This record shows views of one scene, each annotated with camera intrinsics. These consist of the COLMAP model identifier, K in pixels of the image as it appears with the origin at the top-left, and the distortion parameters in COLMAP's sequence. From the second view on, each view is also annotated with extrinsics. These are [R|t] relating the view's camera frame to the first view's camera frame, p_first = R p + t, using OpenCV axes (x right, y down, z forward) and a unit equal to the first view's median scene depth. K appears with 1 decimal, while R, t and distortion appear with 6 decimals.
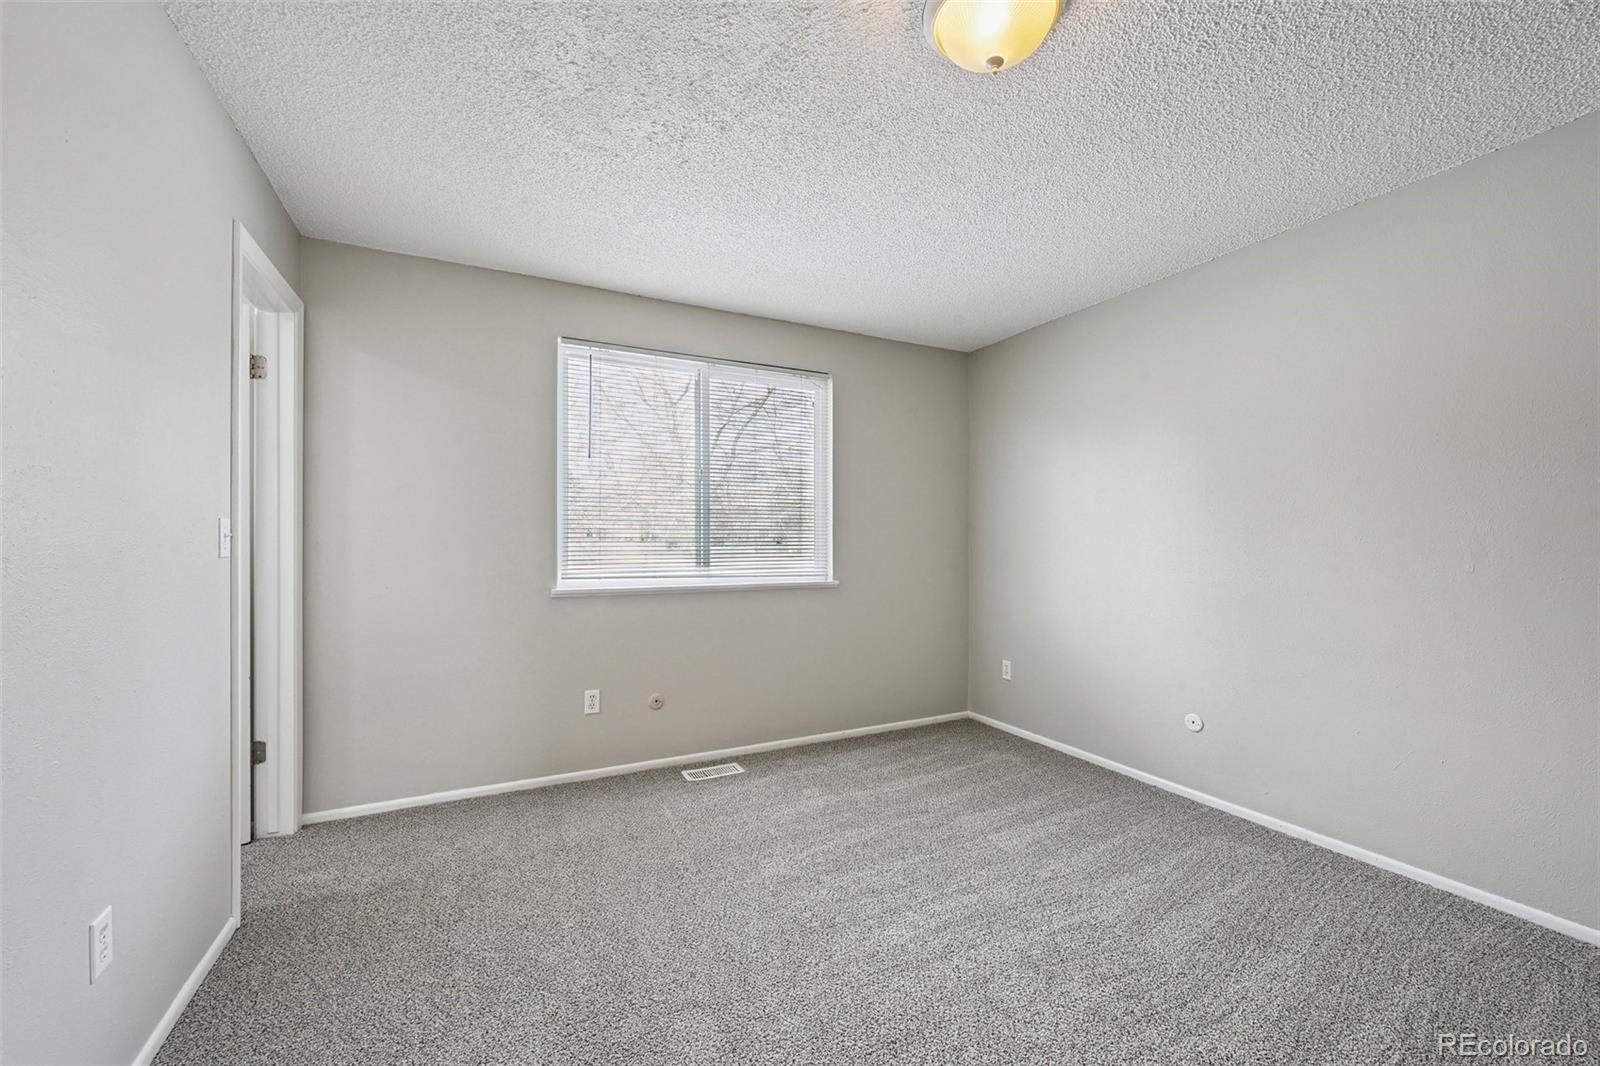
lens RADIAL K [[626.4, 0, 800.1], [0, 626.4, 551.8], [0, 0, 1]] dist [-0.000878, -0.000110]
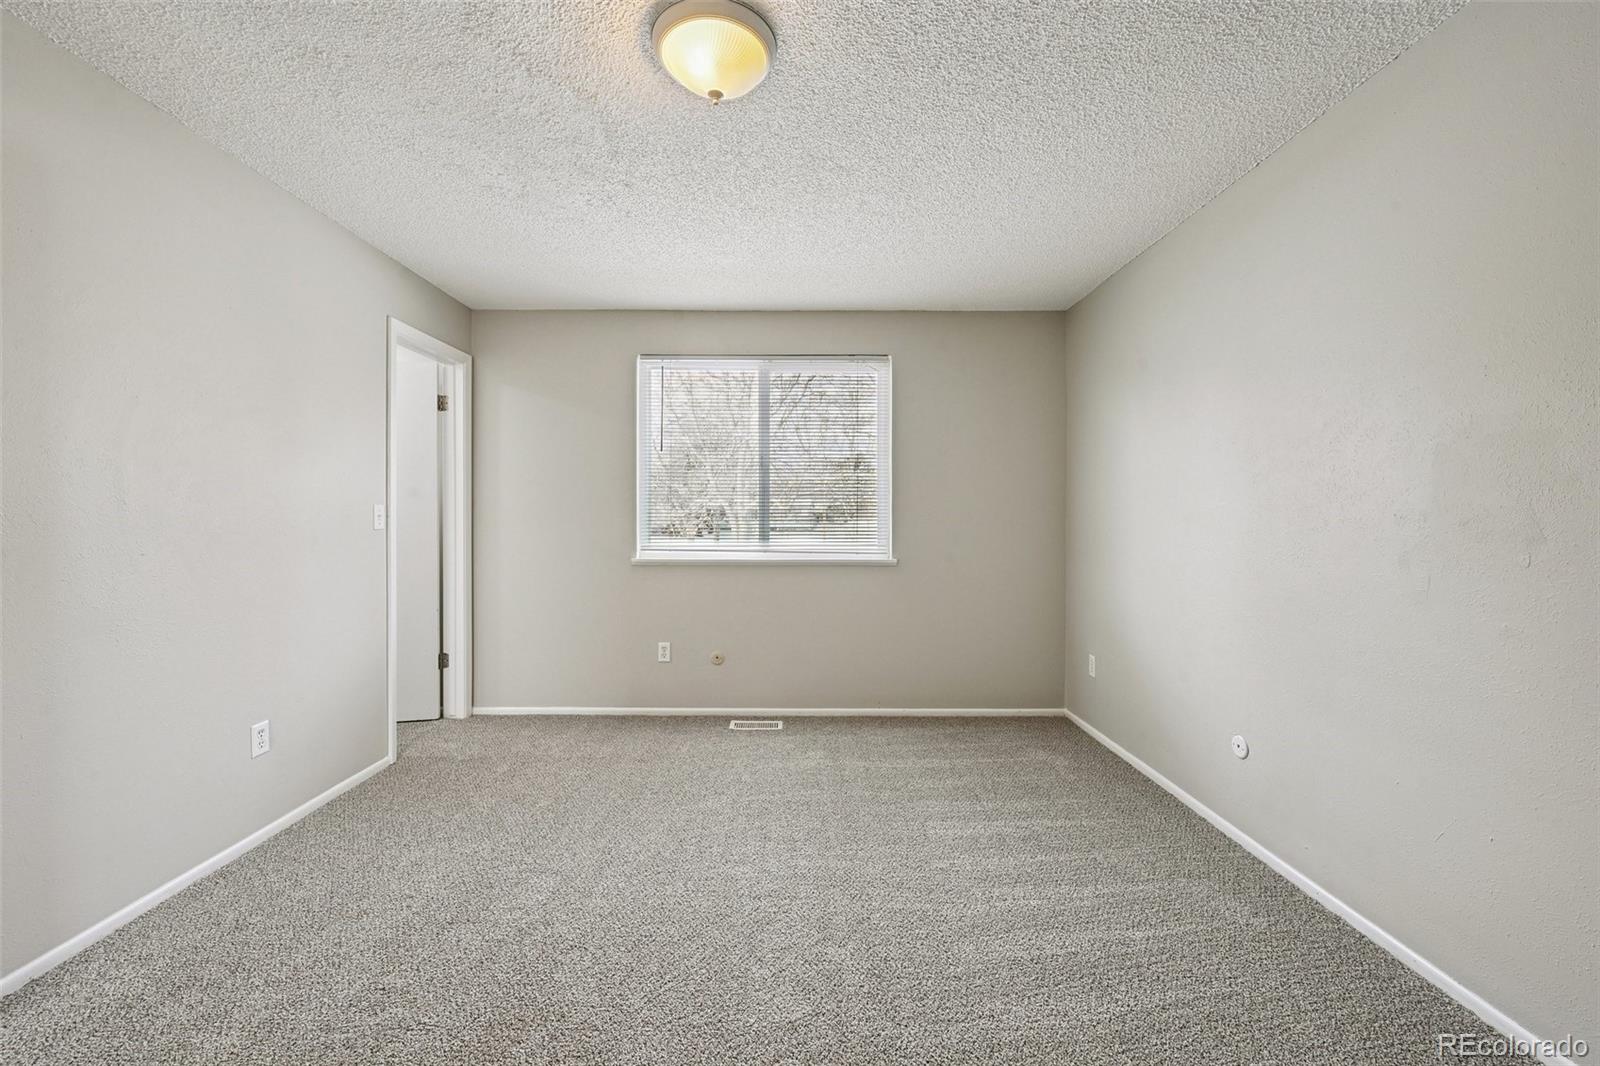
lens RADIAL K [[631.2, 0, 797.3], [0, 631.2, 534.3], [0, 0, 1]] dist [-0.000404, 0.000322]
pose [[0.894478, 0.011515, -0.446964, 0.455873], [-0.008953, 0.999929, 0.007843, -0.000888], [0.447023, -0.003014, 0.894517, 0.022277]]
